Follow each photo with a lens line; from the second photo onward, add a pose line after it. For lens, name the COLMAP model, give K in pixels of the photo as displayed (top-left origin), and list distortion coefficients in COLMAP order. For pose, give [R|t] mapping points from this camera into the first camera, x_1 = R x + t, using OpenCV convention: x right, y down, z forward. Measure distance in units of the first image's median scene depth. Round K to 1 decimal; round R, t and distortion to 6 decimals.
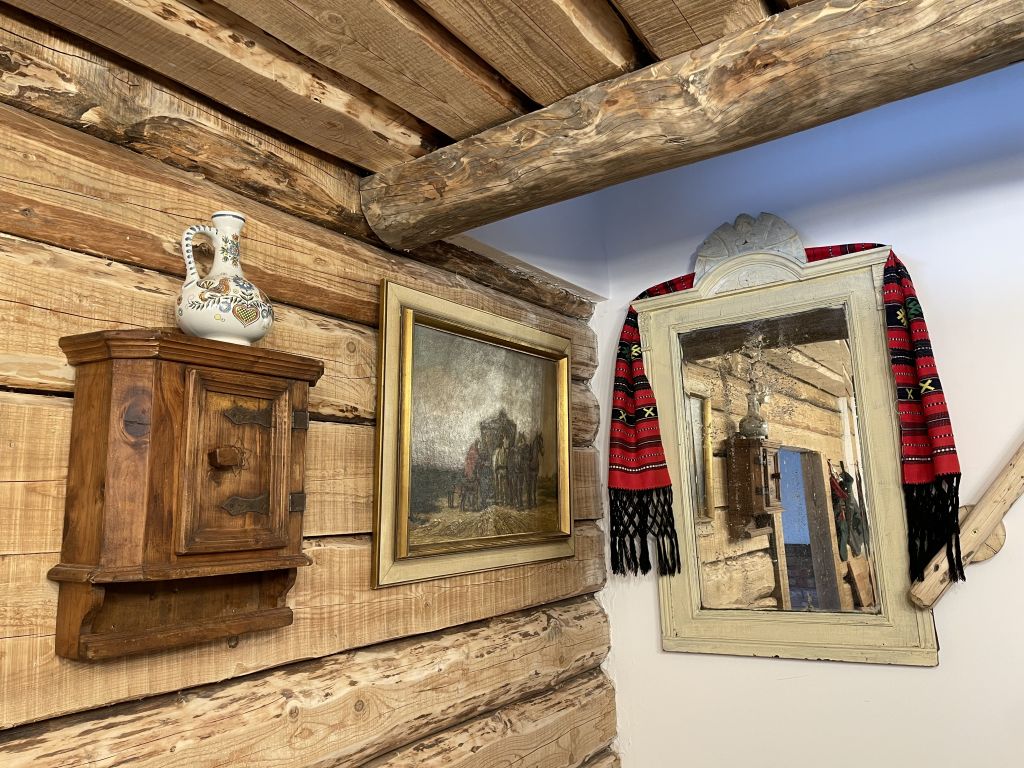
lens RADIAL K [[780.2, 0, 513.1], [0, 780.2, 383.2], [0, 0, 1]] dist [0.038427, -0.059535]
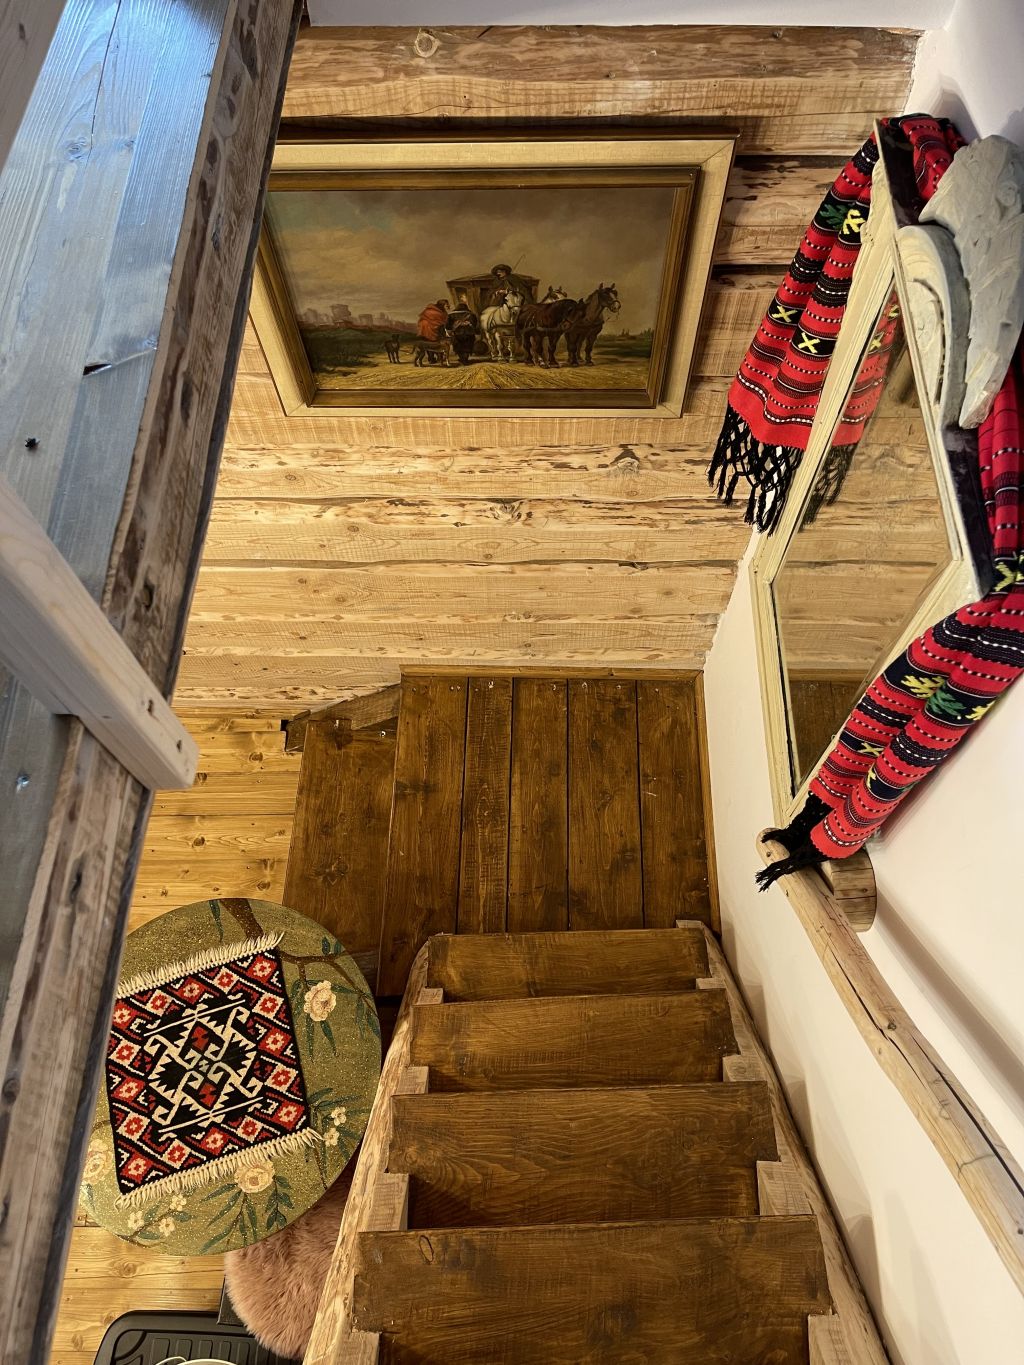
lens RADIAL K [[1040.0, 0, 510.6], [0, 1040.0, 682.2], [0, 0, 1]] dist [0.038427, -0.059535]
pose [[0.547144, 0.762116, -0.346140, 0.611821], [0.123177, 0.335718, 0.933874, -0.725910], [0.827926, -0.553600, 0.089811, 0.802171]]
